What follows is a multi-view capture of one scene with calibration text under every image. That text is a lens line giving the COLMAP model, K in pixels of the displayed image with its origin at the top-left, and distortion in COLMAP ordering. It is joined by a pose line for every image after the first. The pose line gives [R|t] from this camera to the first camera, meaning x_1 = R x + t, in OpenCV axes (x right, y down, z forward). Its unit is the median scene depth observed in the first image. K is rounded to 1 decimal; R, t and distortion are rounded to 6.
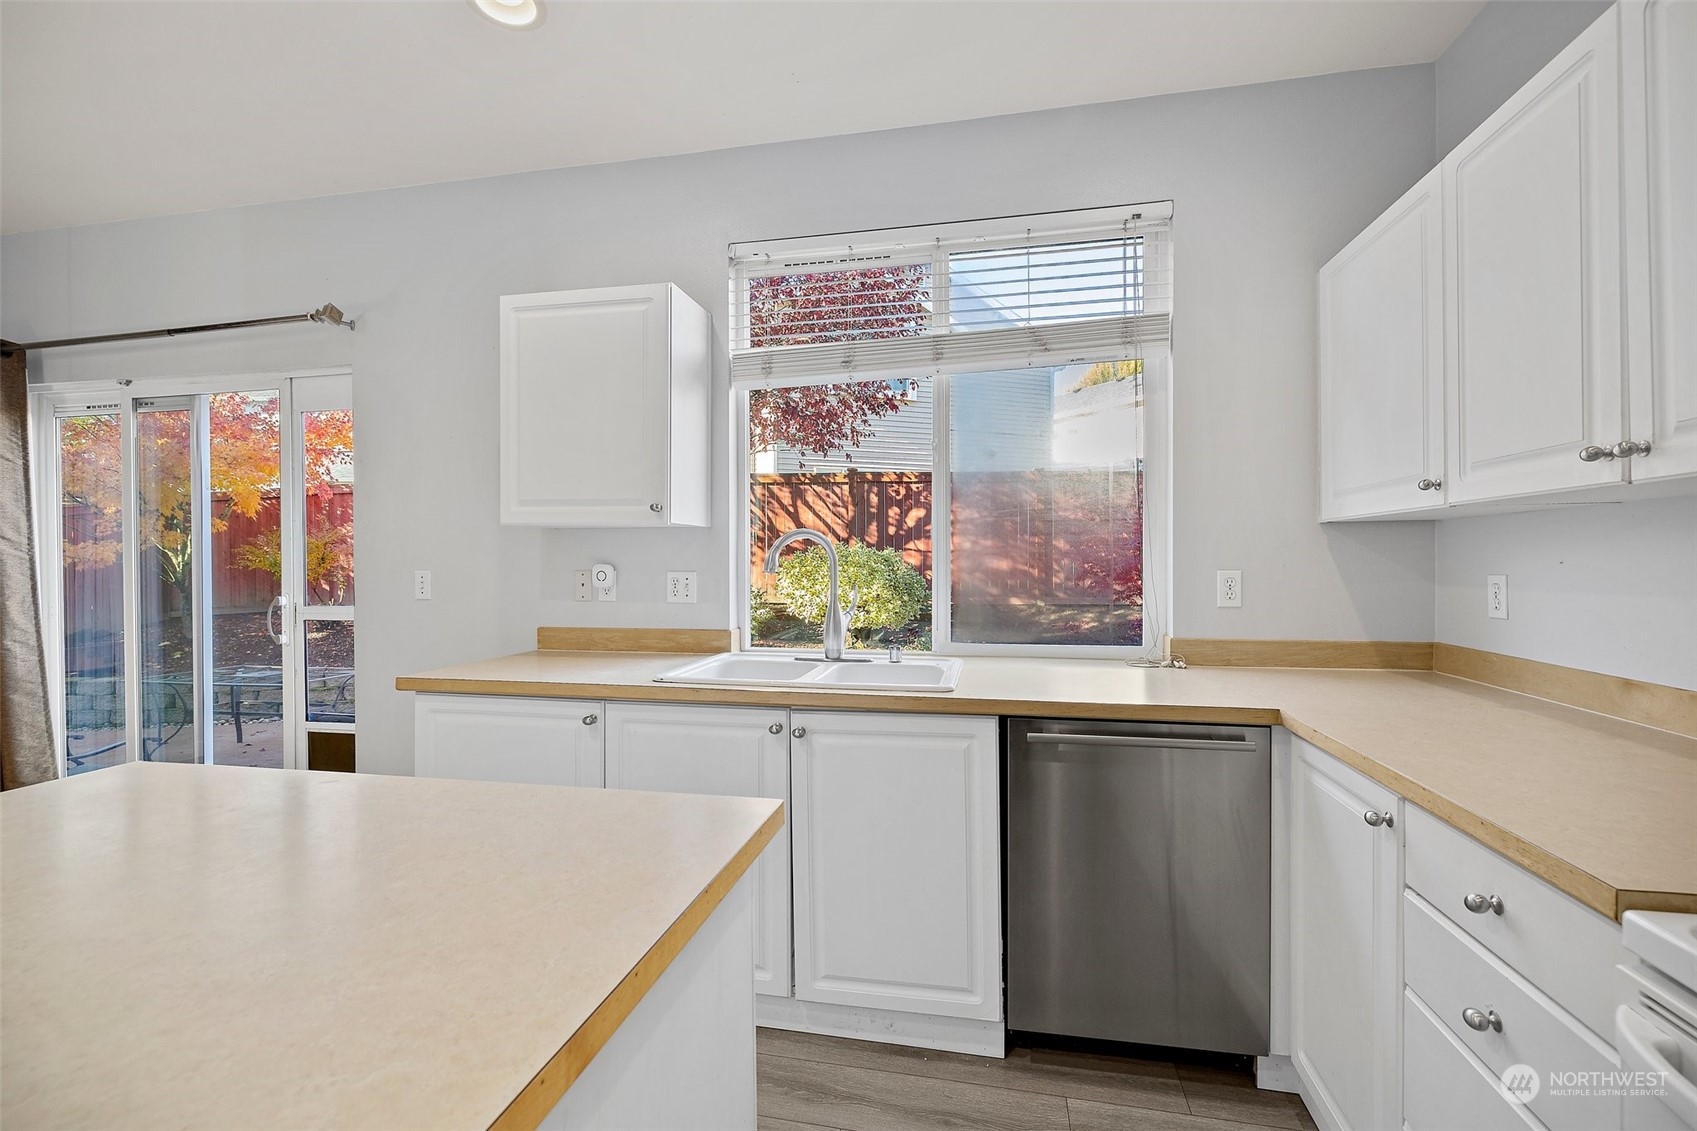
lens RADIAL K [[715.2, 0, 852.9], [0, 715.2, 560.6], [0, 0, 1]] dist [-0.000222, -0.000083]
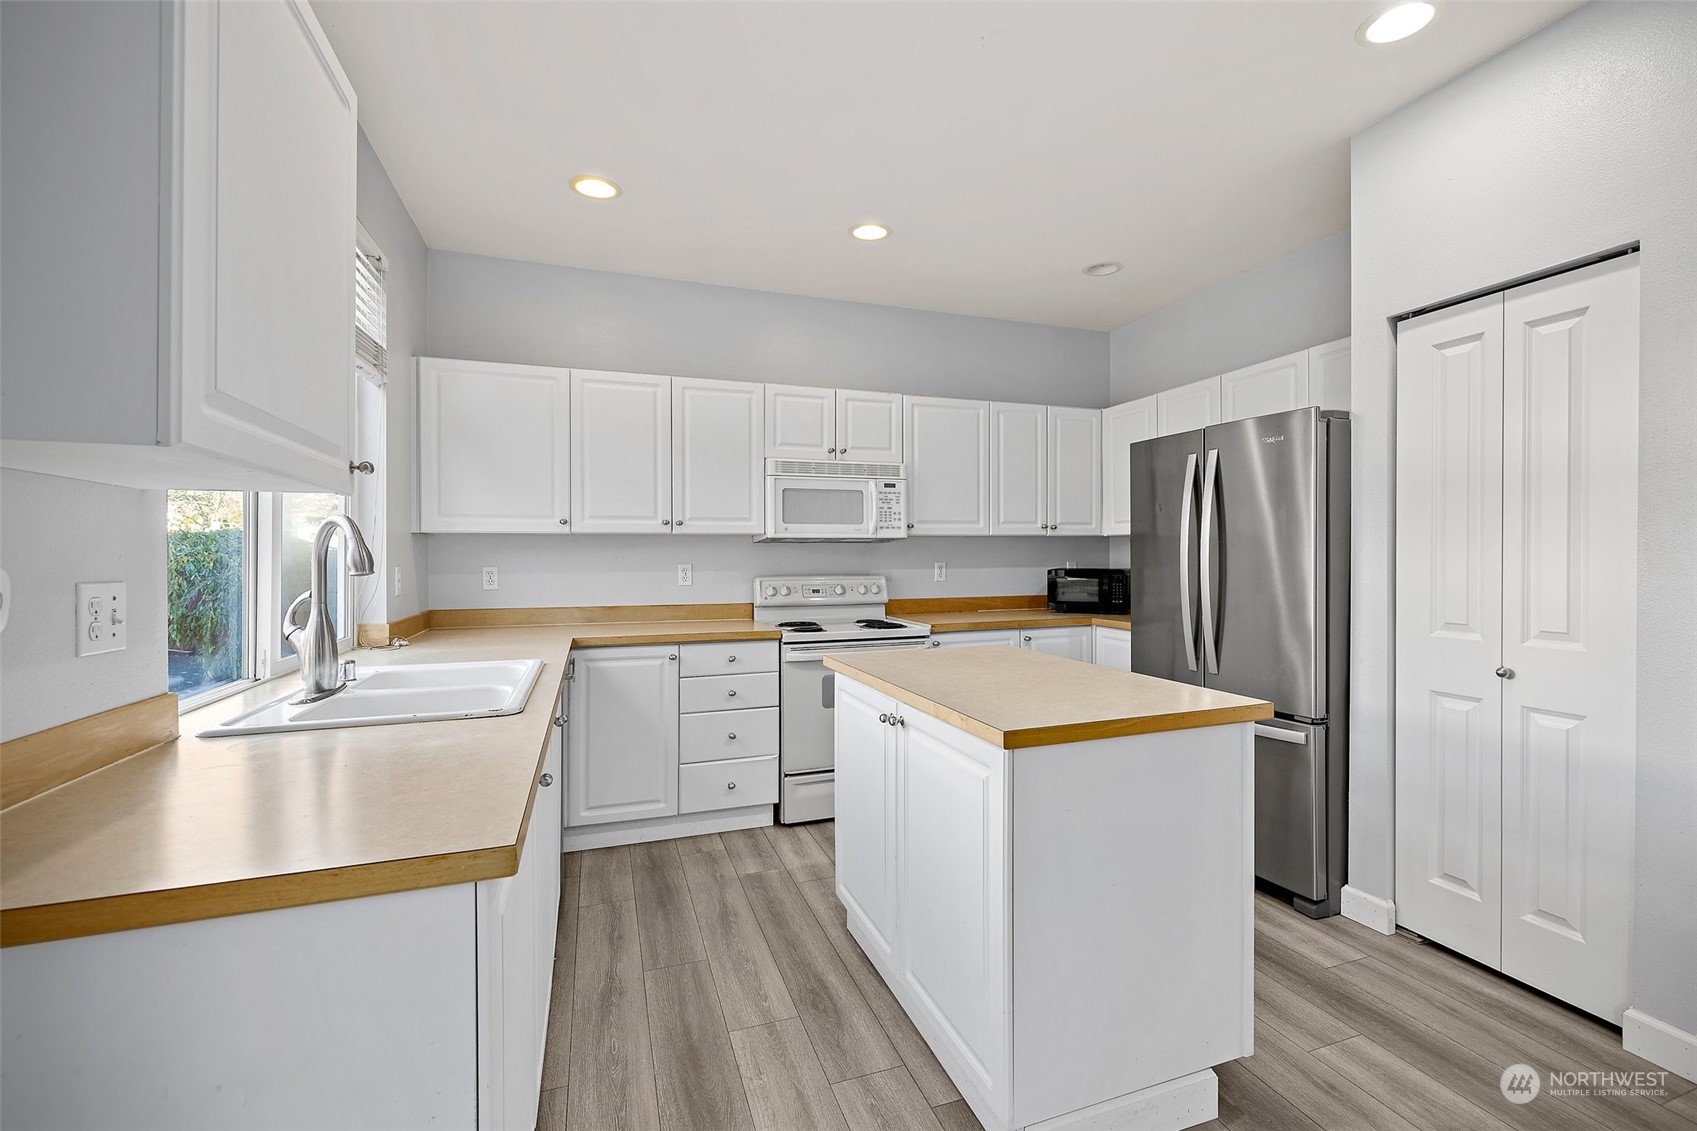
lens RADIAL K [[715.2, 0, 850.9], [0, 715.2, 559.3], [0, 0, 1]] dist [-0.000222, -0.000083]
pose [[-0.509005, 0.000161, 0.860764, -1.467694], [0.002462, 0.999996, 0.001269, 0.001730], [-0.860760, 0.002765, -0.509003, 1.416002]]
